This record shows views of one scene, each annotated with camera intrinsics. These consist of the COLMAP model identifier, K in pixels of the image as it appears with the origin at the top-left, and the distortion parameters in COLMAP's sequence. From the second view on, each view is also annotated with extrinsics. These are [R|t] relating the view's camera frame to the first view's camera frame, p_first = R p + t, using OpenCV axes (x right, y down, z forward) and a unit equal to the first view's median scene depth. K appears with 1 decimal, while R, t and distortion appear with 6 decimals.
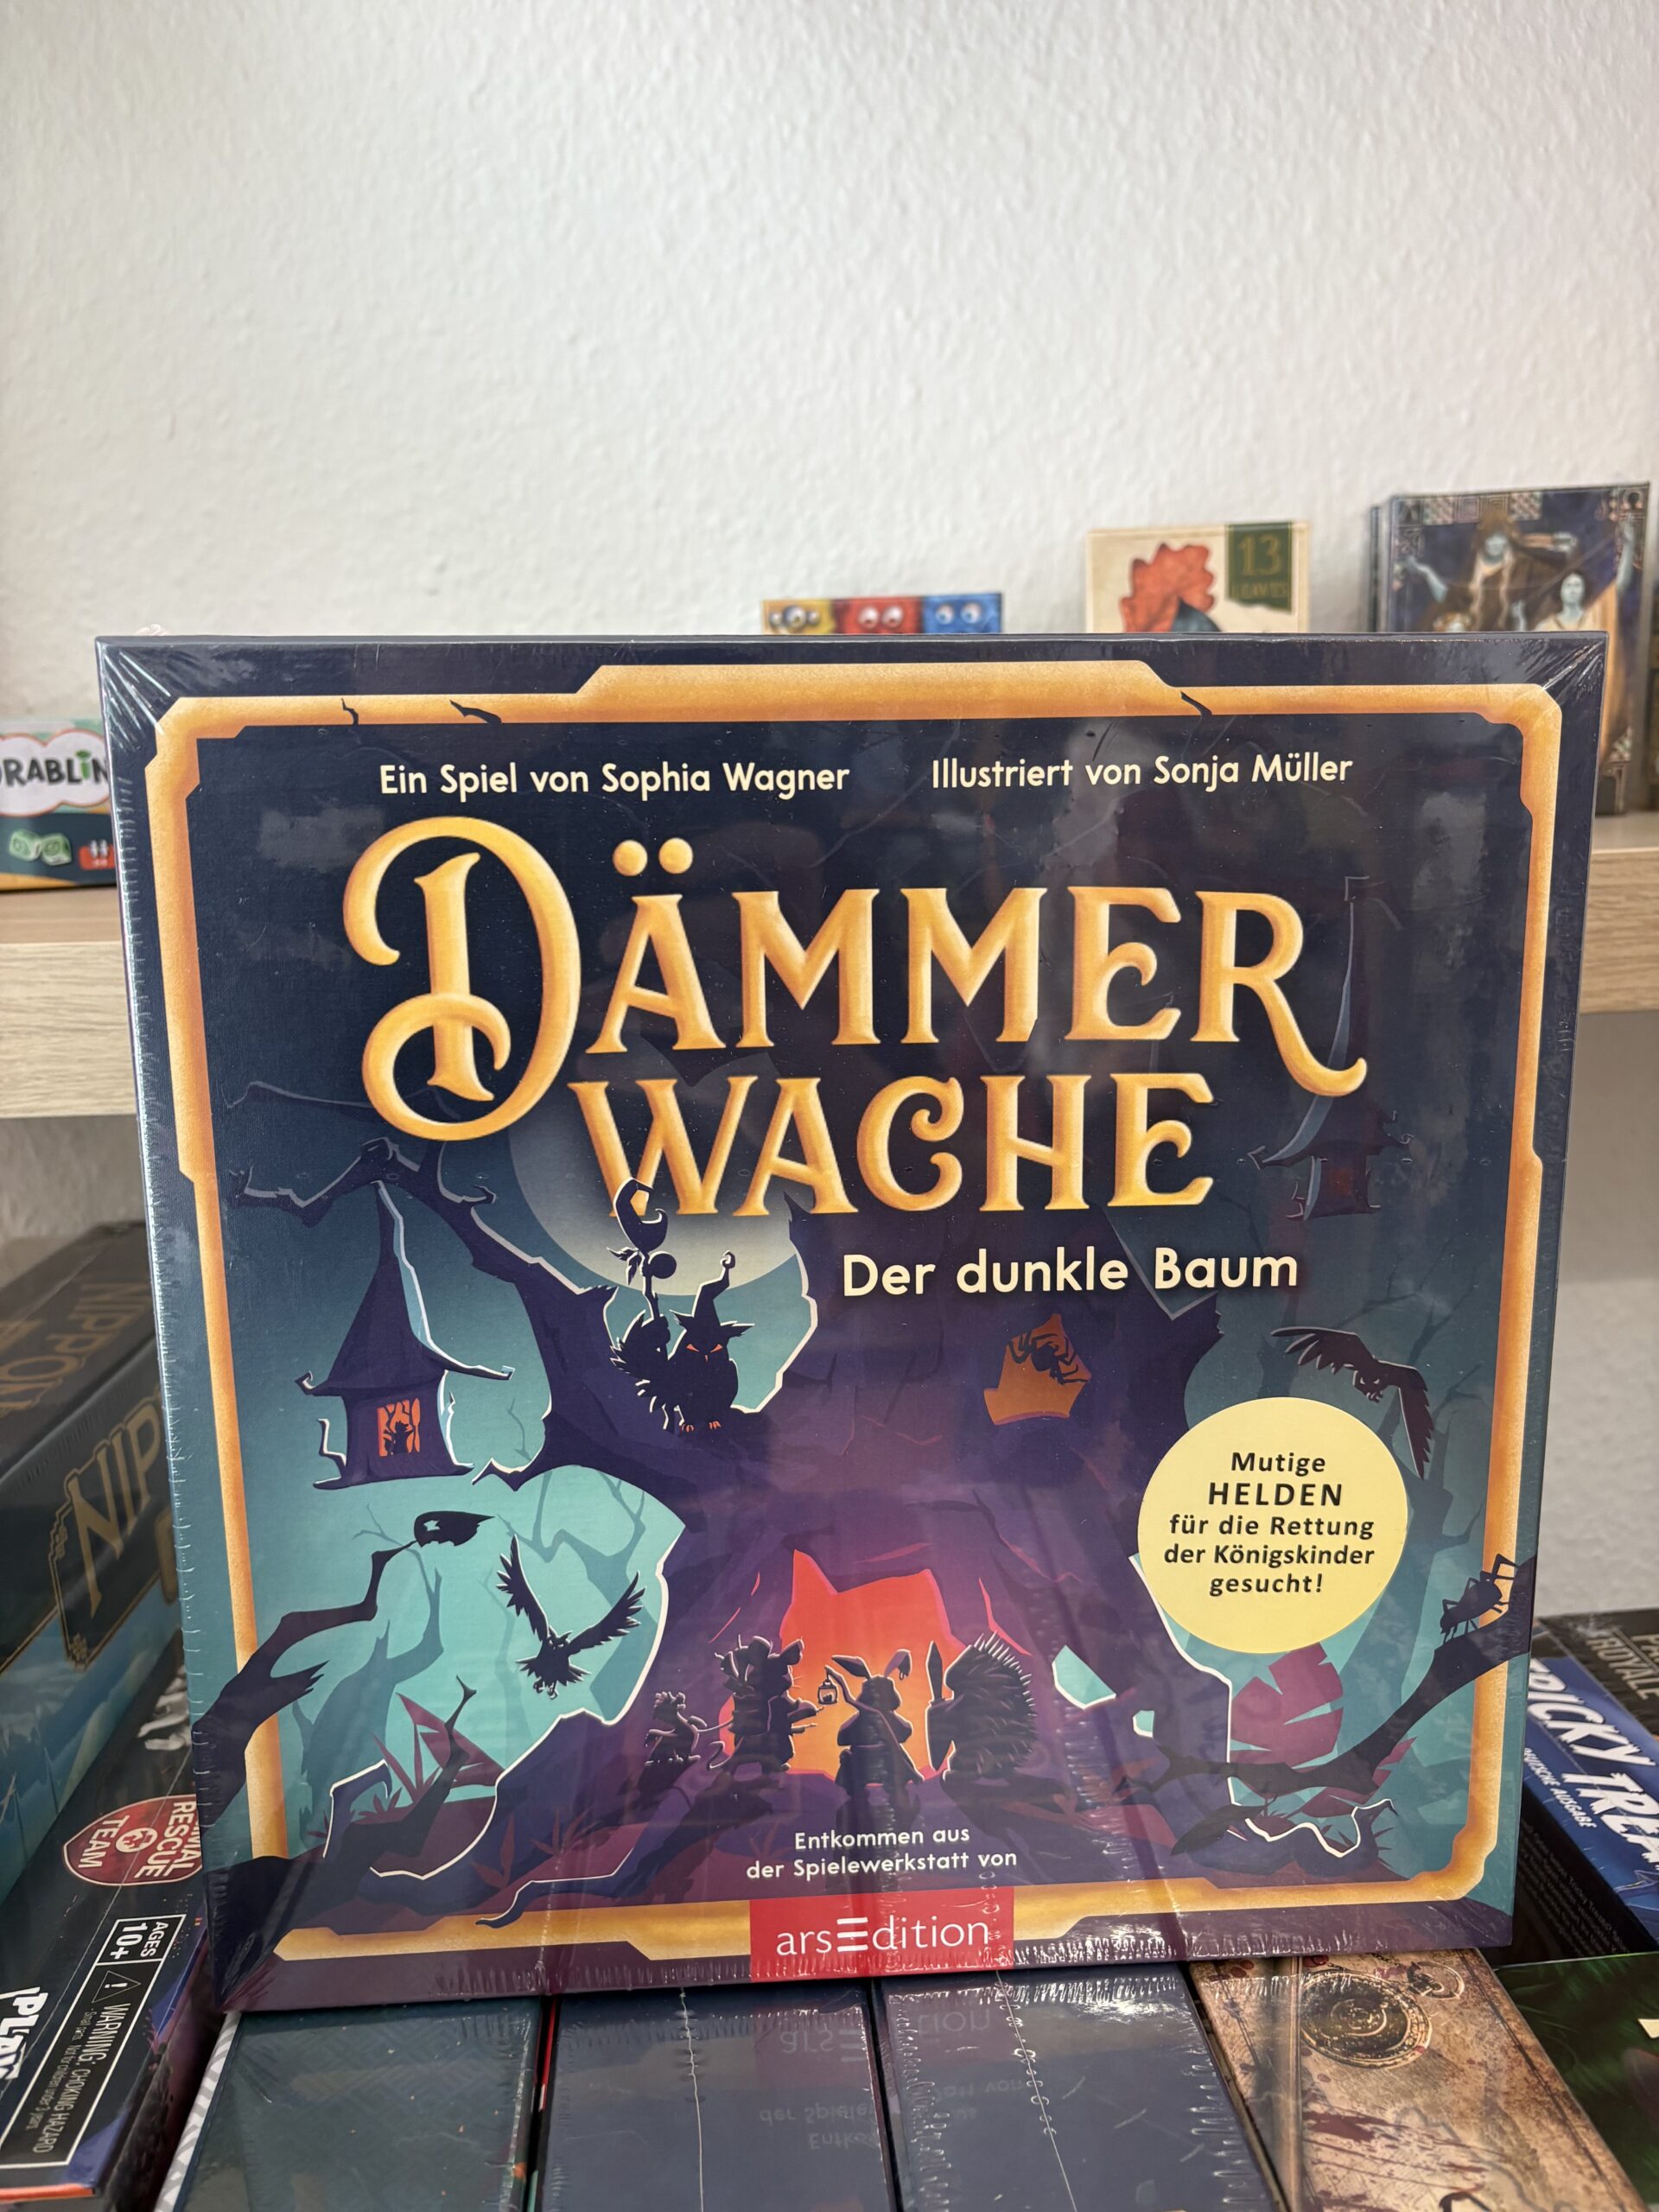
lens RADIAL K [[1672.0, 0, 840.7], [0, 1672.0, 1114.2], [0, 0, 1]] dist [-0.005331, -0.008585]
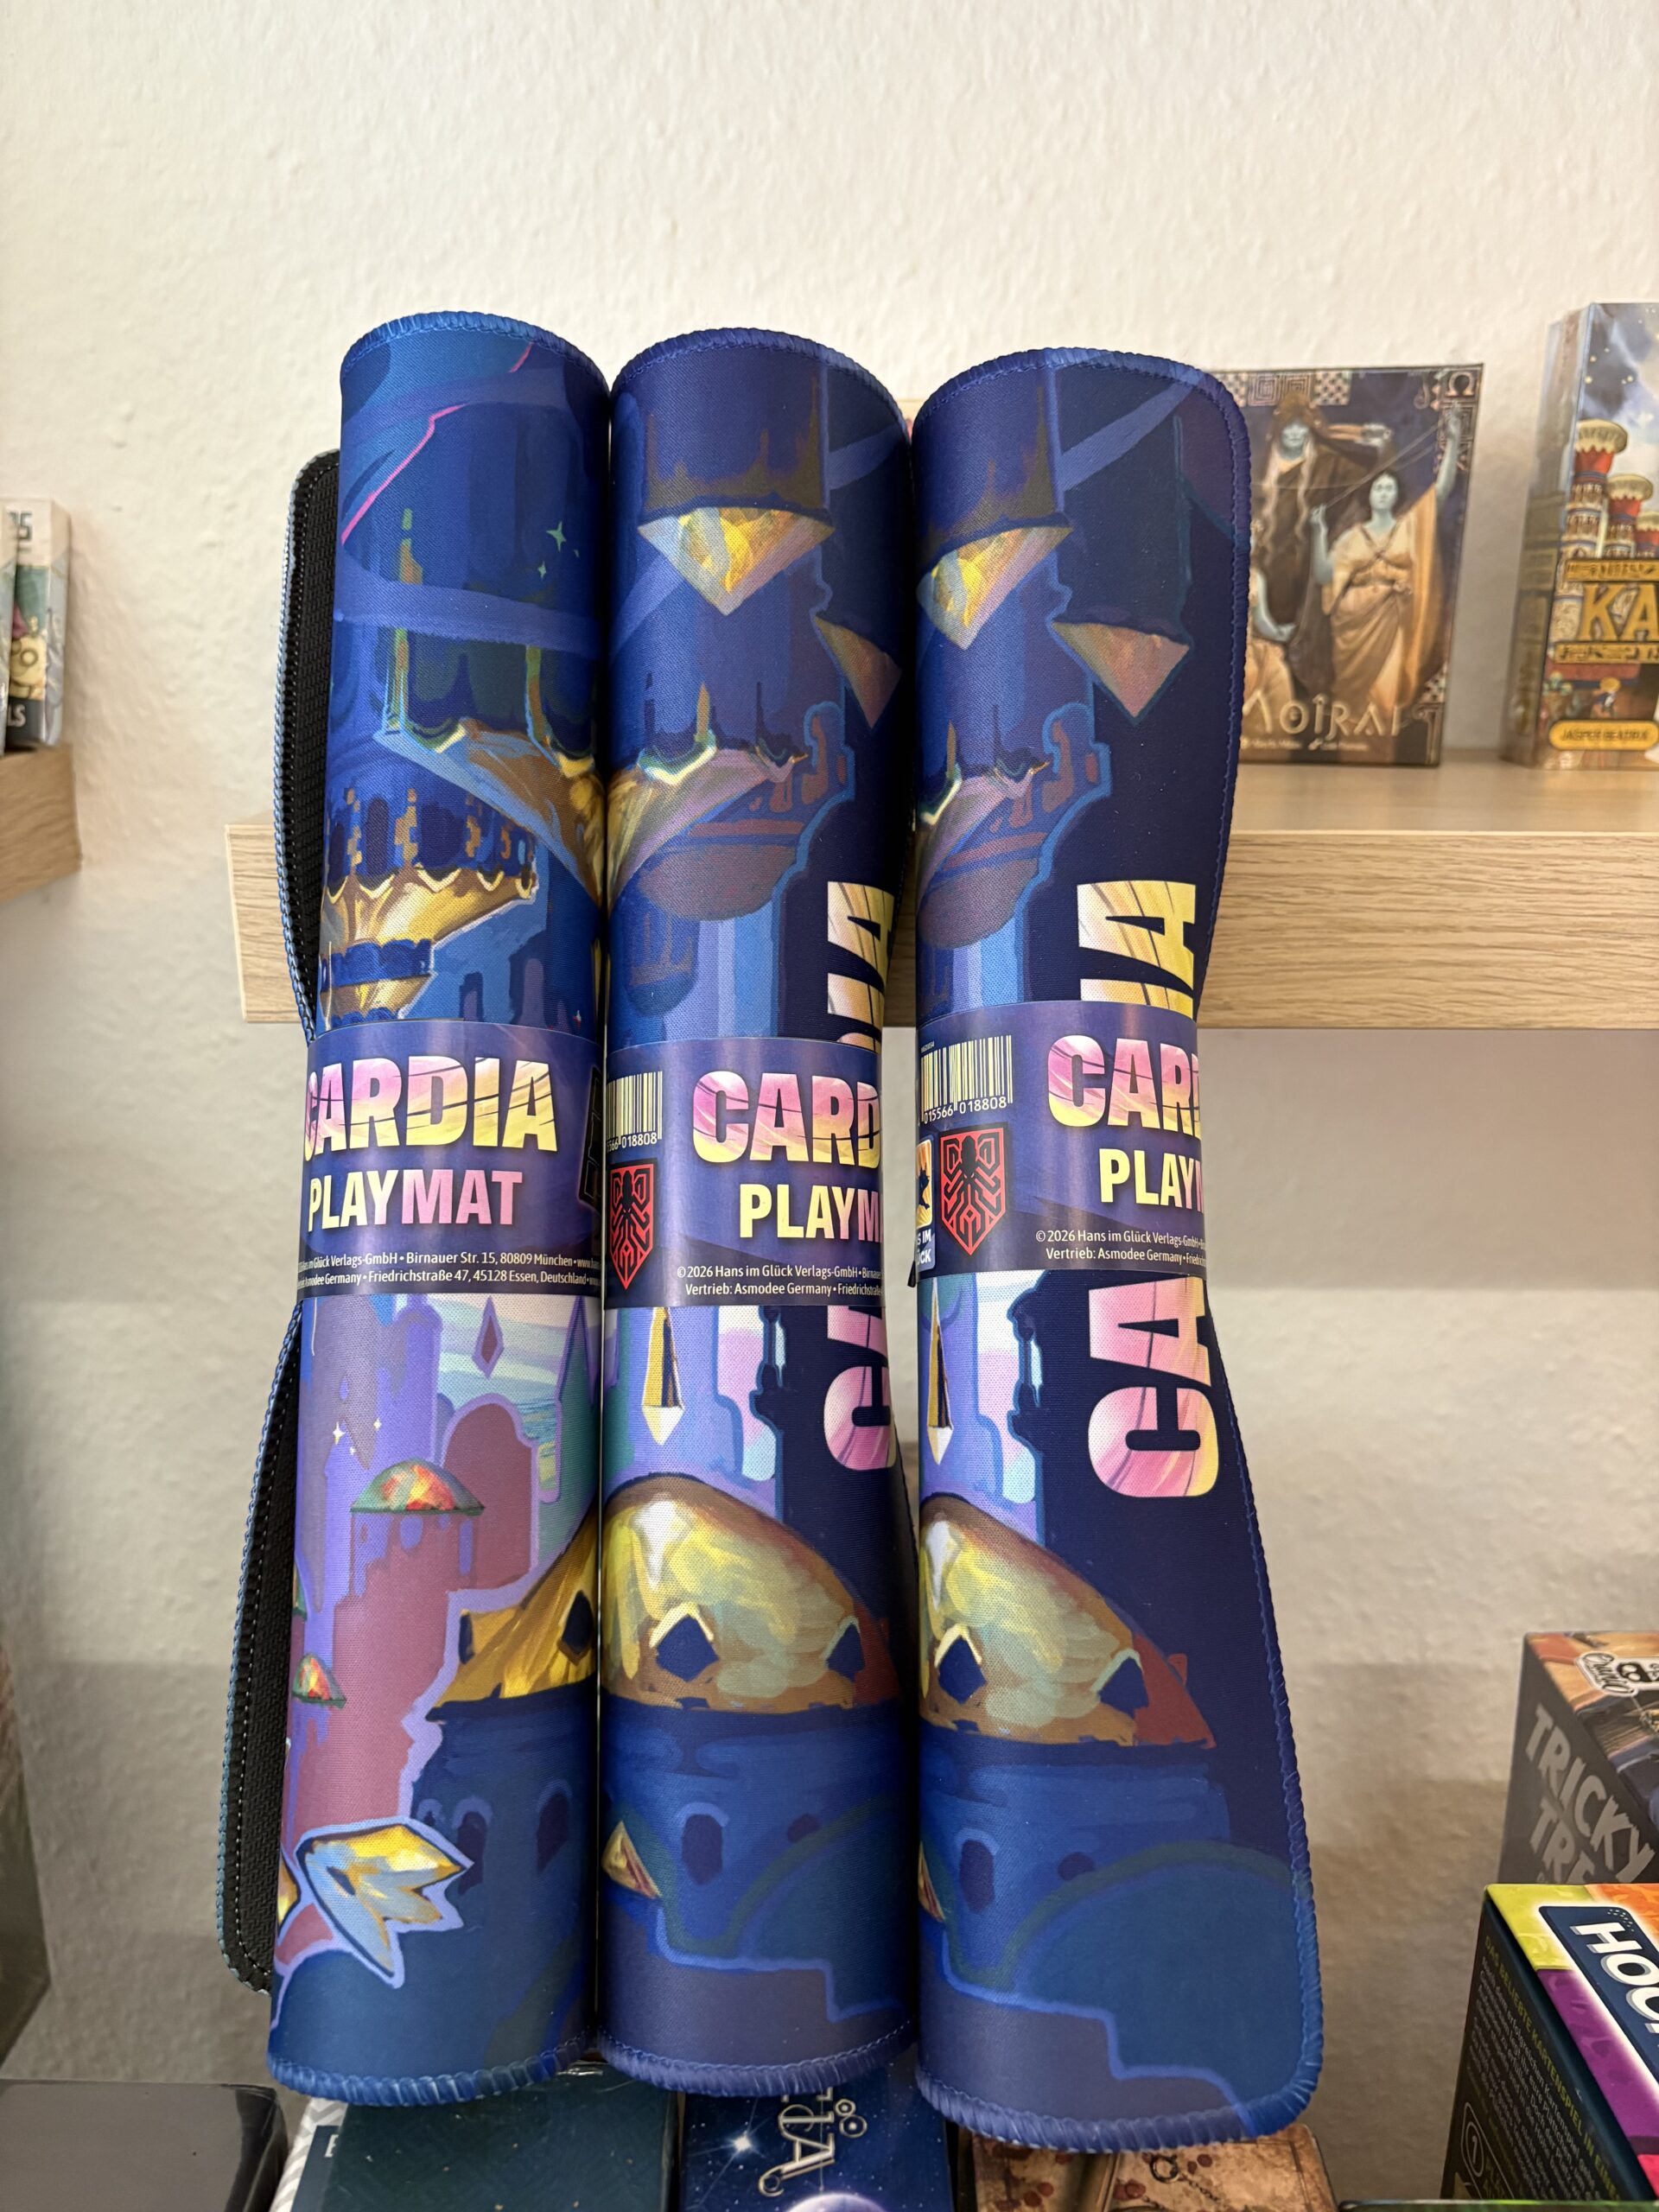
lens RADIAL K [[1672.0, 0, 846.2], [0, 1672.0, 1113.5], [0, 0, 1]] dist [-0.005331, -0.008585]
pose [[0.995941, 0.063142, -0.064141, 0.221860], [-0.057846, 0.995008, 0.081316, -0.053920], [0.068956, -0.077276, 0.994622, 0.119280]]
